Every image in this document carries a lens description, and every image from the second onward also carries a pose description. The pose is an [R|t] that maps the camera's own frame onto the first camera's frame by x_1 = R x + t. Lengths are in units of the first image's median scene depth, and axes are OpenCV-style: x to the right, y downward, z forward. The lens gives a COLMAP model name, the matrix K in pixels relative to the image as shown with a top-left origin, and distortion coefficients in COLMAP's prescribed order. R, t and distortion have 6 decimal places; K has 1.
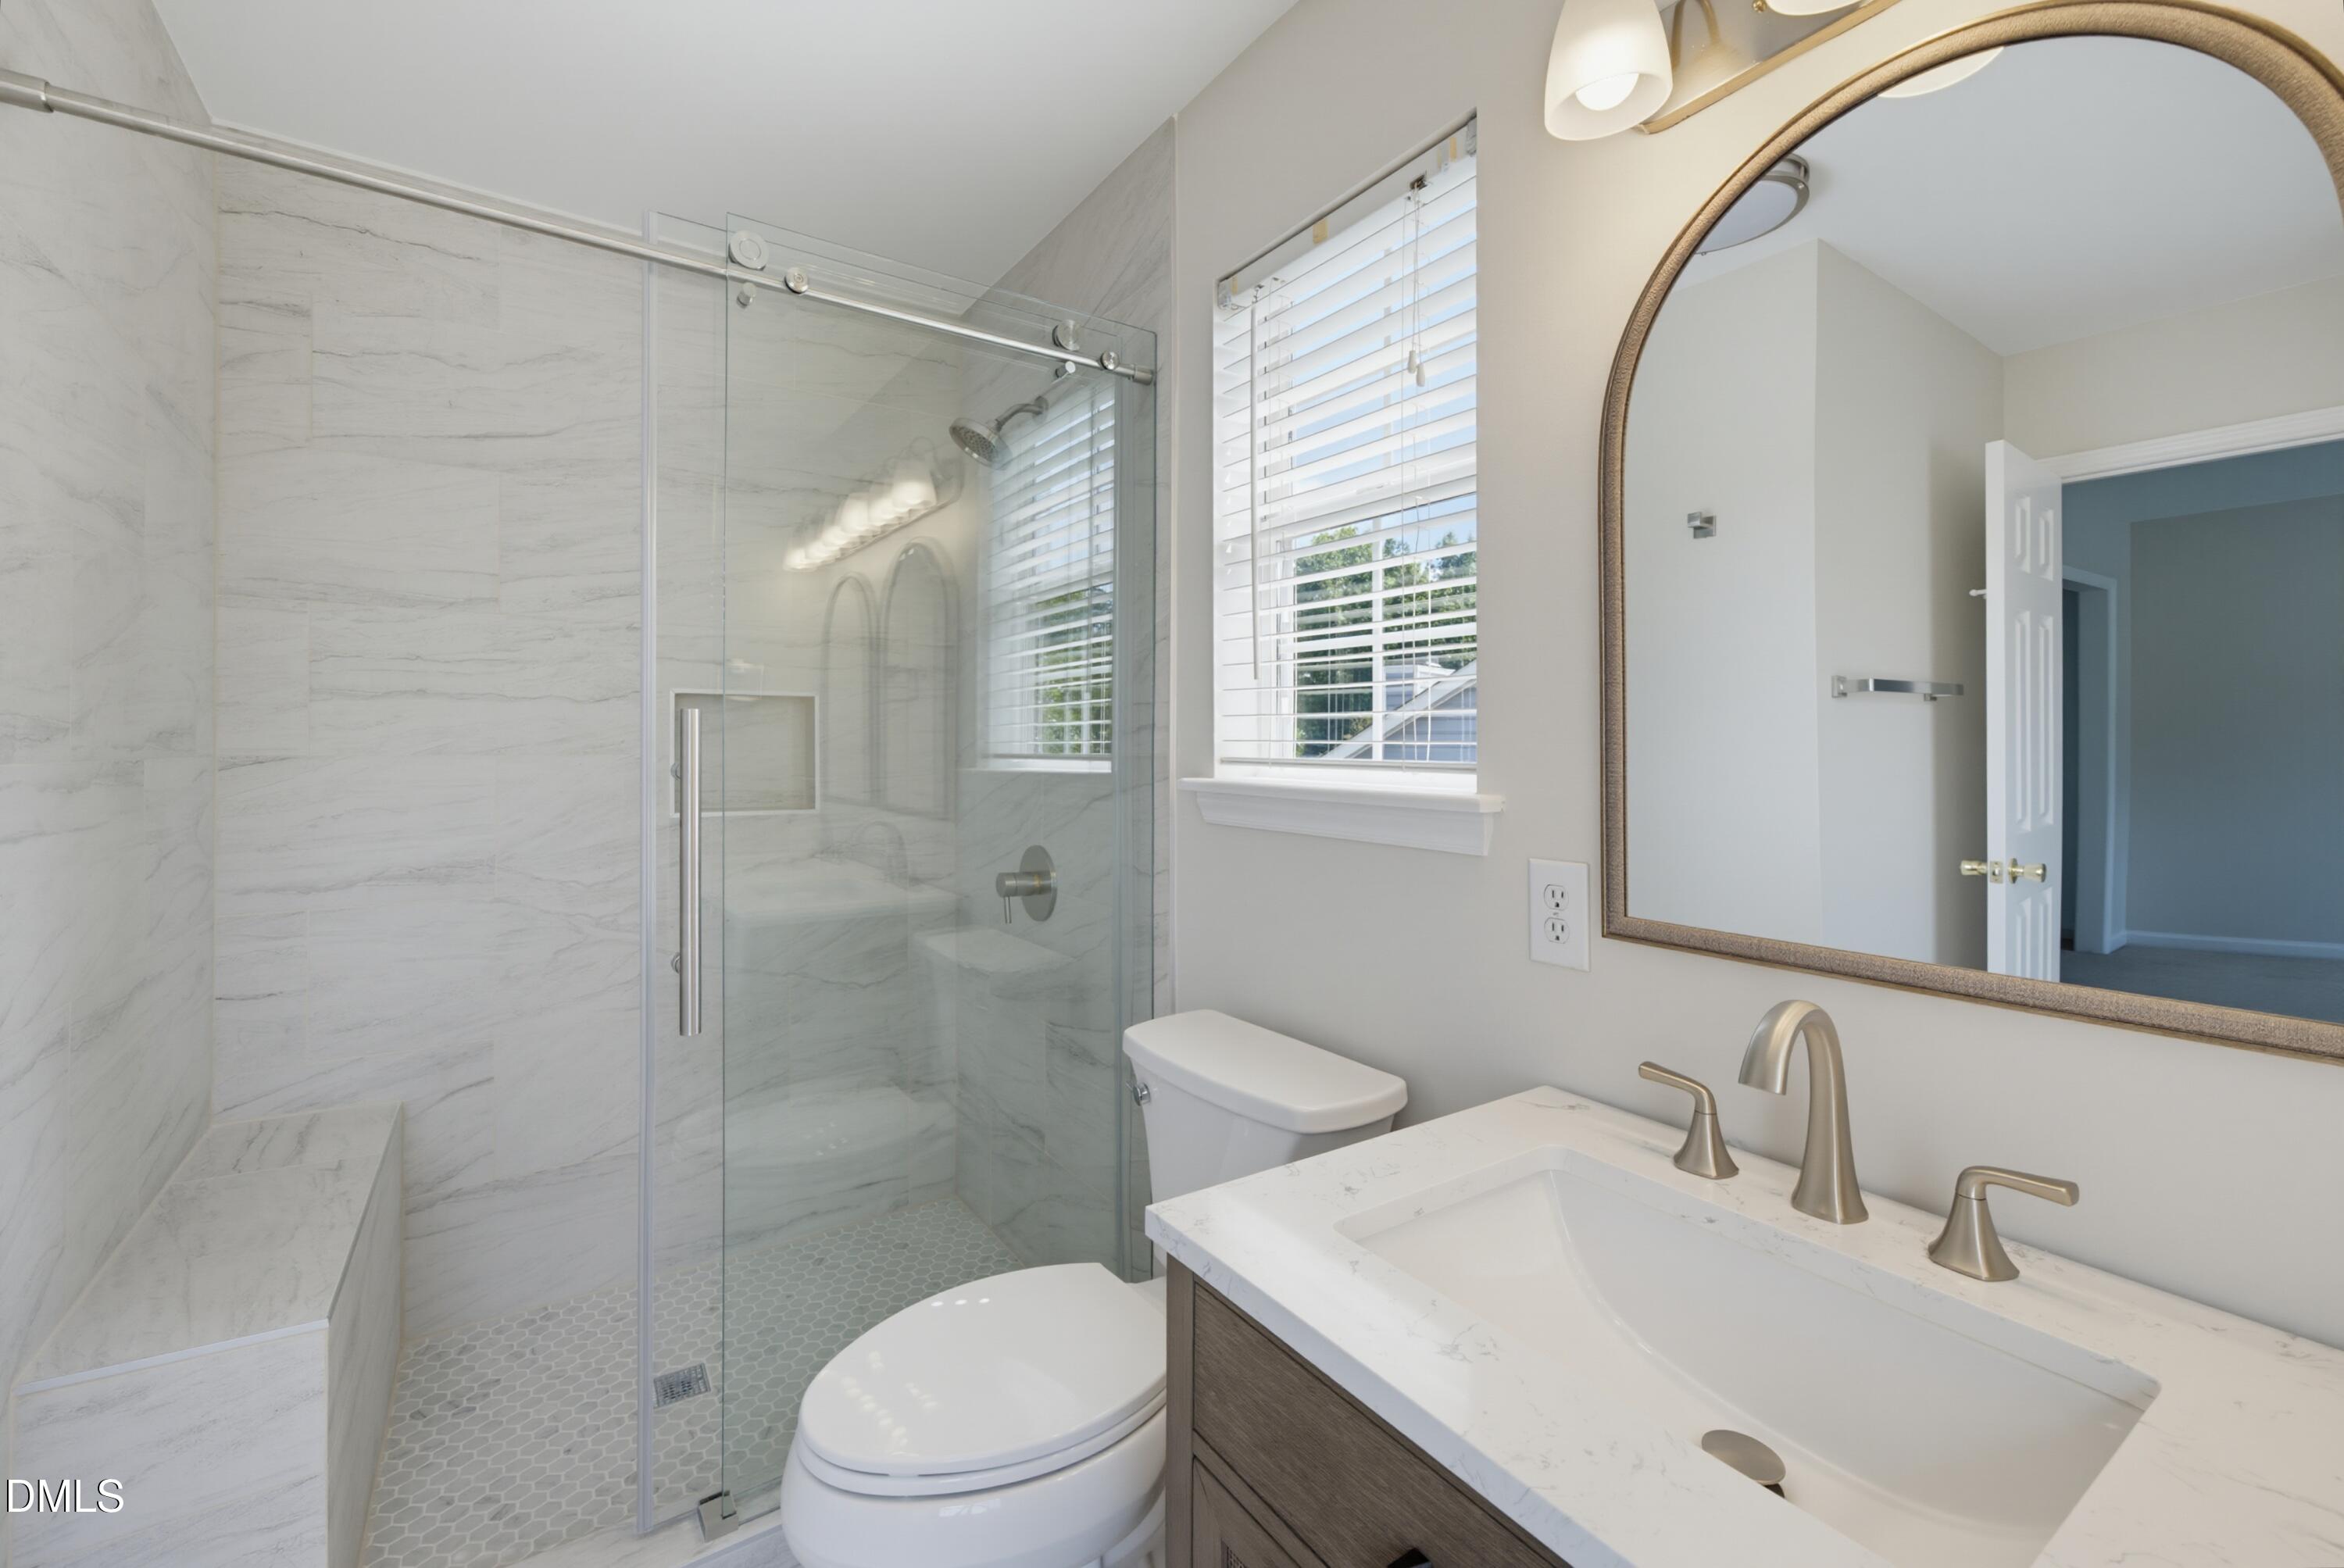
lens RADIAL K [[986.0, 0, 1176.1], [0, 986.0, 740.3], [0, 0, 1]] dist [-0.068188, 0.062106]
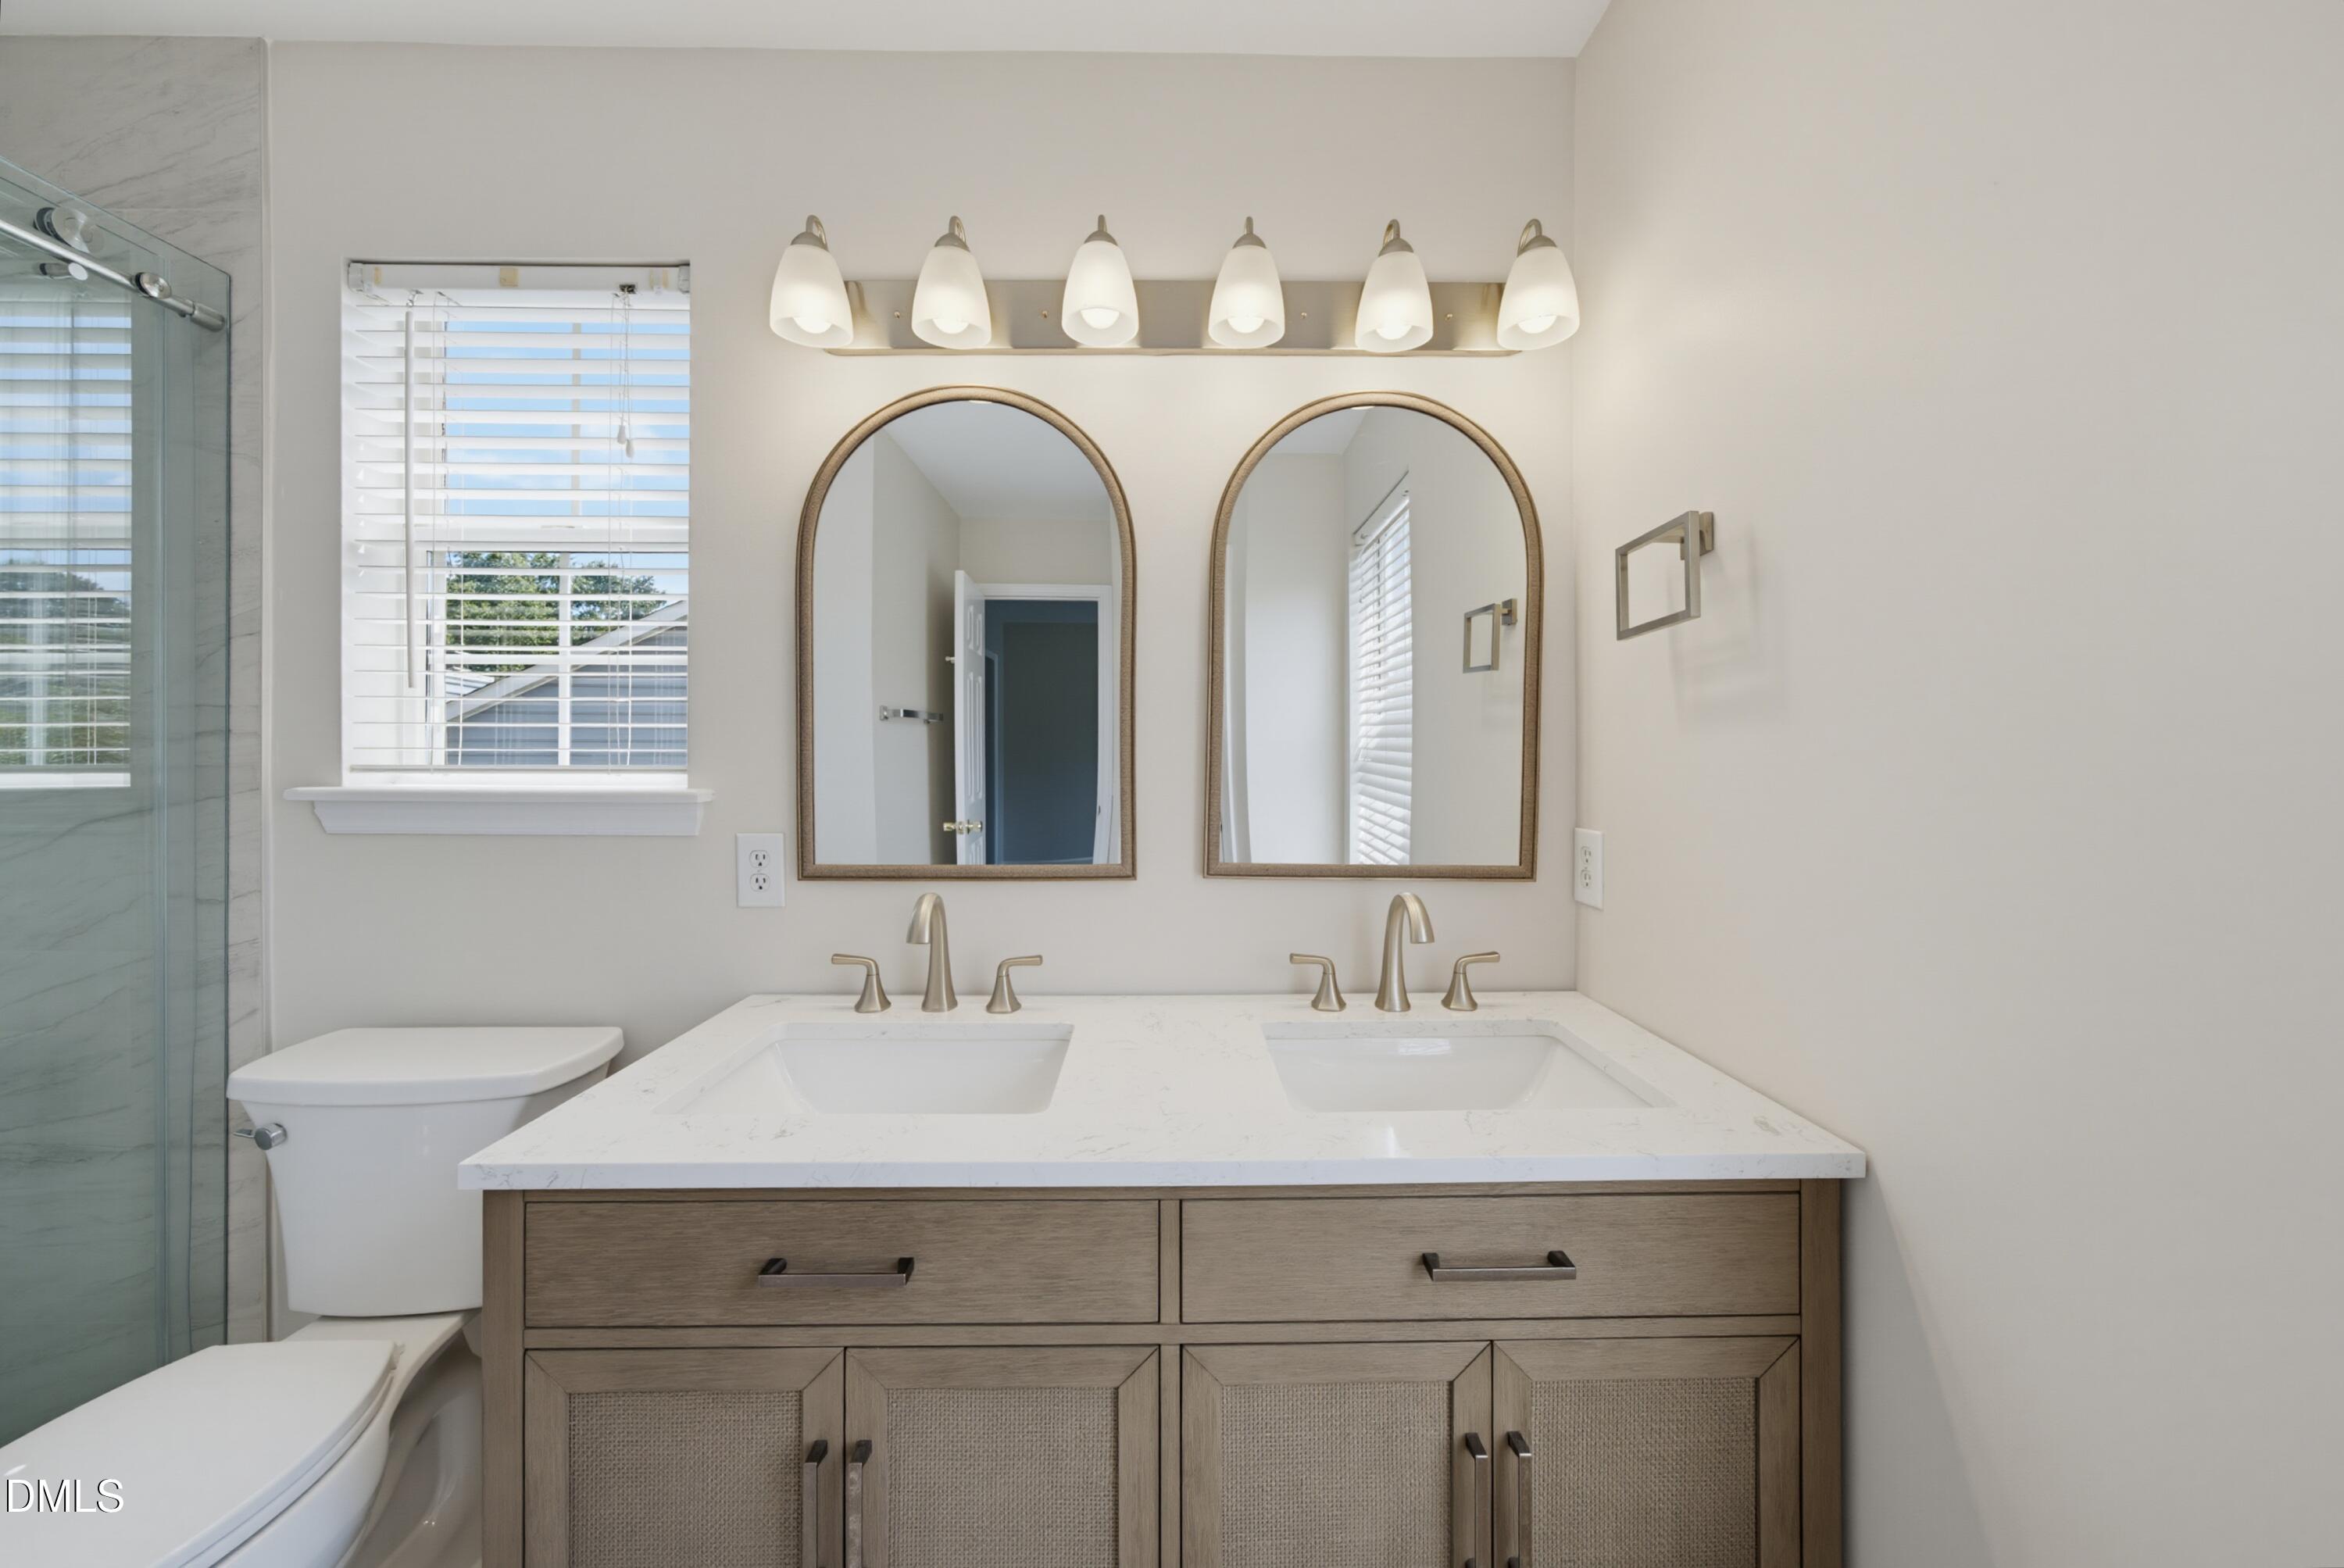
lens RADIAL K [[797.5, 0, 1172.3], [0, 797.5, 759.4], [0, 0, 1]] dist [-0.016574, 0.000104]
pose [[0.545620, -0.009035, 0.837984, -0.159121], [-0.002295, 0.999922, 0.012275, 0.000613], [-0.838030, -0.008621, 0.545556, -0.083325]]
